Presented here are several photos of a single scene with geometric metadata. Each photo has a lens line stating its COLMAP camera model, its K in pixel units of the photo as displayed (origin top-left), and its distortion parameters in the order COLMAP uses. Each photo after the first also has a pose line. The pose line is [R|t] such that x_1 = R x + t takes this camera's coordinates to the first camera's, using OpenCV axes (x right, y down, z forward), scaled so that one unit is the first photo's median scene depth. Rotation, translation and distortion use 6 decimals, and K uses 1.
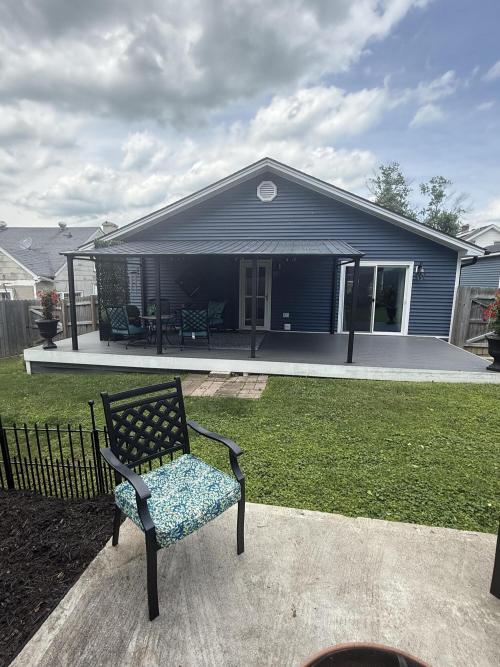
lens RADIAL K [[336.8, 0, 250.2], [0, 336.8, 332.2], [0, 0, 1]] dist [0.000398, 0.001152]
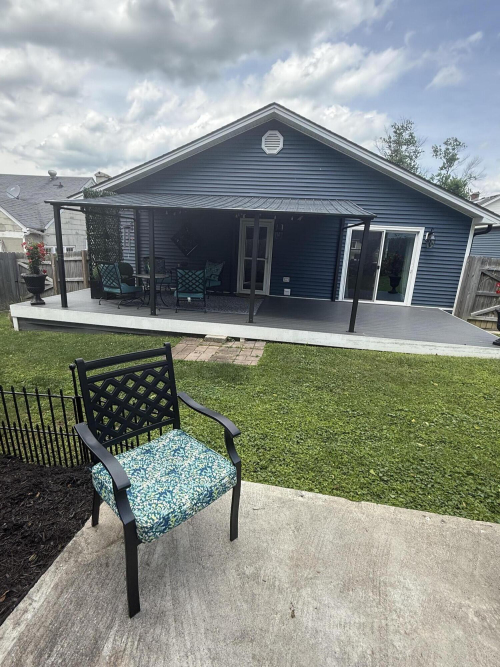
lens RADIAL K [[336.8, 0, 248.1], [0, 336.8, 331.2], [0, 0, 1]] dist [0.000398, 0.001152]
pose [[0.999235, 0.038430, 0.007264, -0.005839], [-0.038973, 0.993964, 0.102555, 0.002034], [-0.003278, -0.102760, 0.994701, 0.051645]]
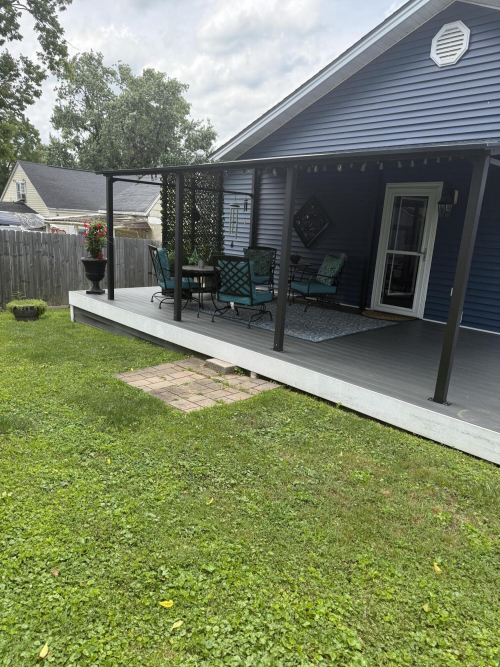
lens RADIAL K [[481.0, 0, 250.8], [0, 481.0, 332.0], [0, 0, 1]] dist [0.060623, -0.038026]
pose [[0.780834, 0.166277, -0.602205, 0.513978], [-0.139293, 0.986002, 0.091638, -0.026274], [0.609012, 0.012329, 0.793065, 0.365604]]
